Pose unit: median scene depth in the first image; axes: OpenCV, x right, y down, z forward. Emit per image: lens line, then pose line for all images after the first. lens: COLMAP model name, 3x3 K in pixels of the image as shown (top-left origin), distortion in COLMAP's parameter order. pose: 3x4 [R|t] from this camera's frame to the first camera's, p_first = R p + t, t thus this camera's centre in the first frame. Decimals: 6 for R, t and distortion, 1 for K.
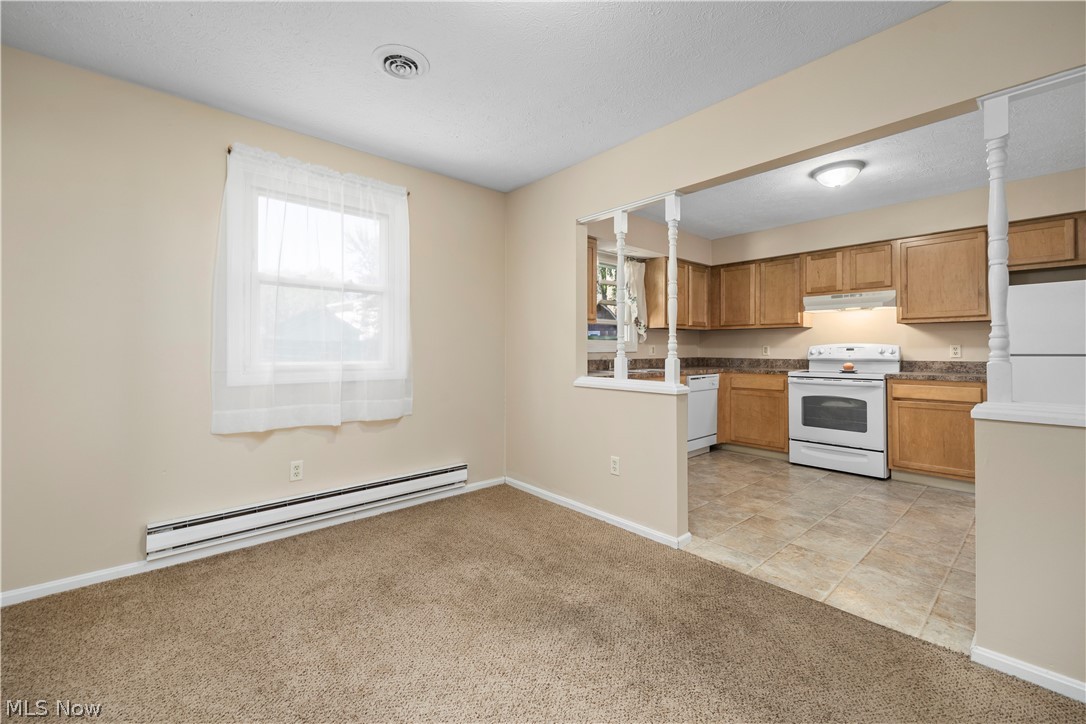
lens RADIAL K [[438.1, 0, 549.8], [0, 438.1, 351.9], [0, 0, 1]] dist [-0.004835, -0.000833]
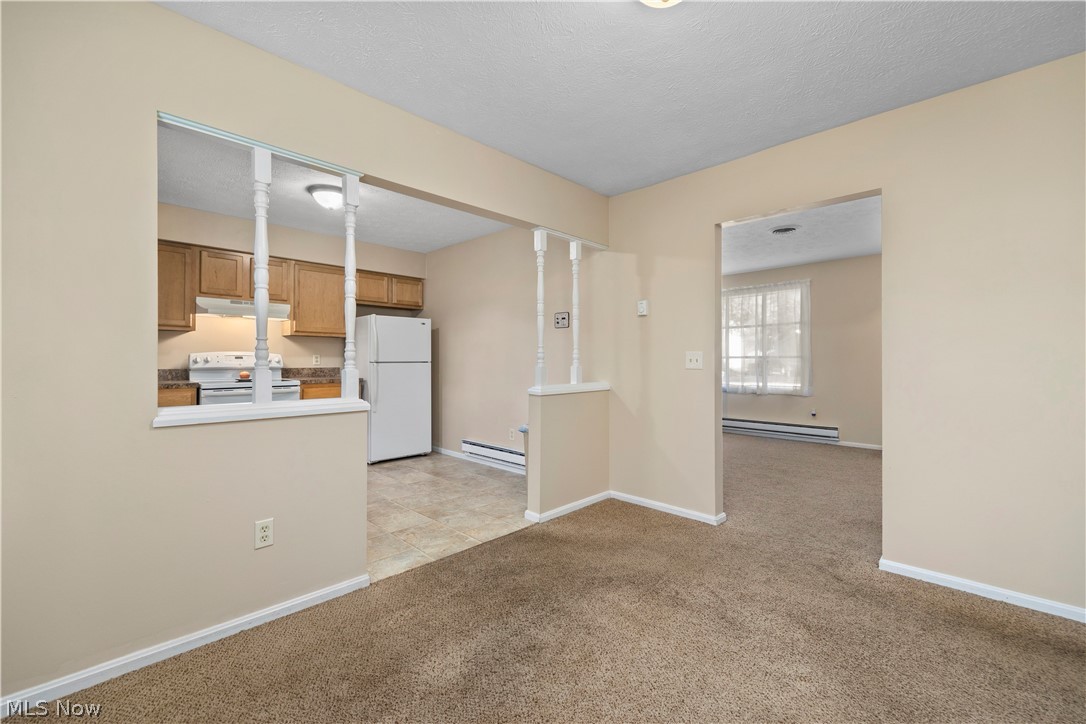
lens RADIAL K [[438.1, 0, 540.7], [0, 438.1, 355.6], [0, 0, 1]] dist [-0.004835, -0.000833]
pose [[-0.051059, 0.010124, 0.998644, -0.417389], [-0.000928, 0.999948, -0.010185, -0.001037], [-0.998695, -0.001447, -0.051047, 0.482468]]
